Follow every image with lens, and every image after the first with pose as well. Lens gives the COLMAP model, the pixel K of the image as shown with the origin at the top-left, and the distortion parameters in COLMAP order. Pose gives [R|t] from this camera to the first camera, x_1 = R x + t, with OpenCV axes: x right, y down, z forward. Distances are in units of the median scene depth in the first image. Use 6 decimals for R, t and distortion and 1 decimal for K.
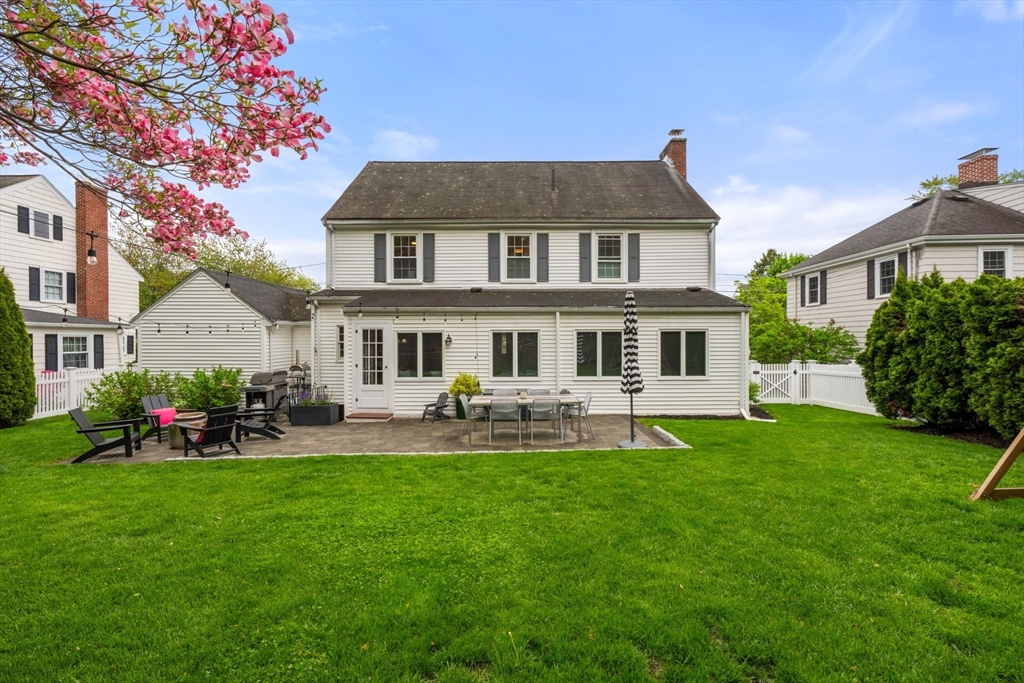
lens RADIAL K [[427.9, 0, 516.2], [0, 427.9, 335.5], [0, 0, 1]] dist [0.000171, 0.000211]
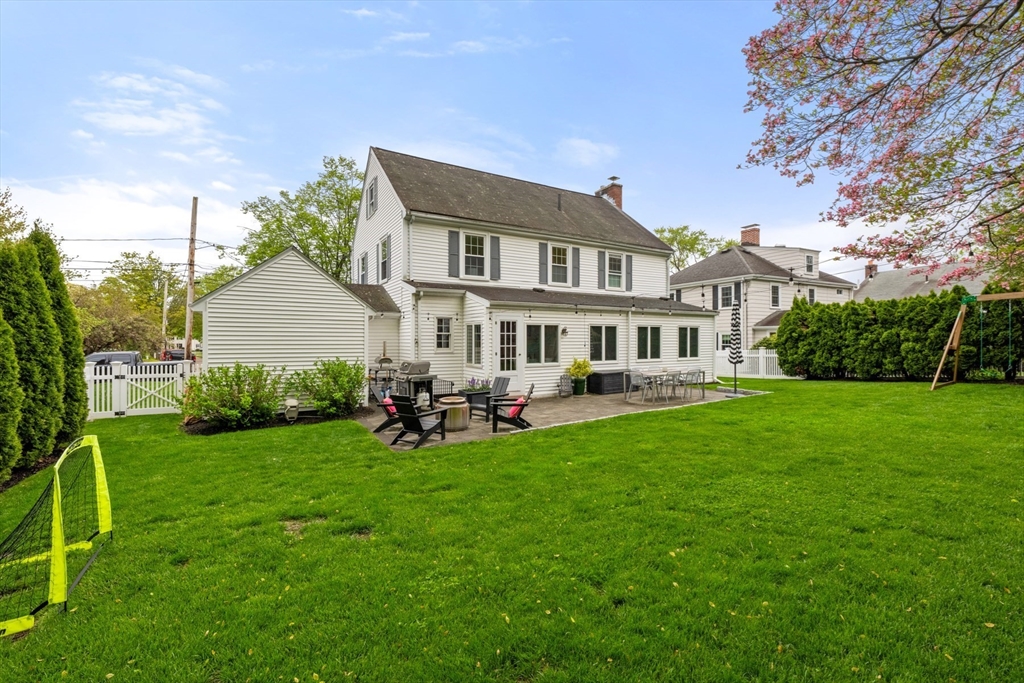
lens RADIAL K [[427.9, 0, 515.1], [0, 427.9, 337.8], [0, 0, 1]] dist [0.000171, 0.000211]
pose [[0.860563, 0.003202, 0.509335, -0.733118], [-0.004038, 0.999992, 0.000537, 0.023160], [-0.509329, -0.002519, 0.860568, 0.022123]]
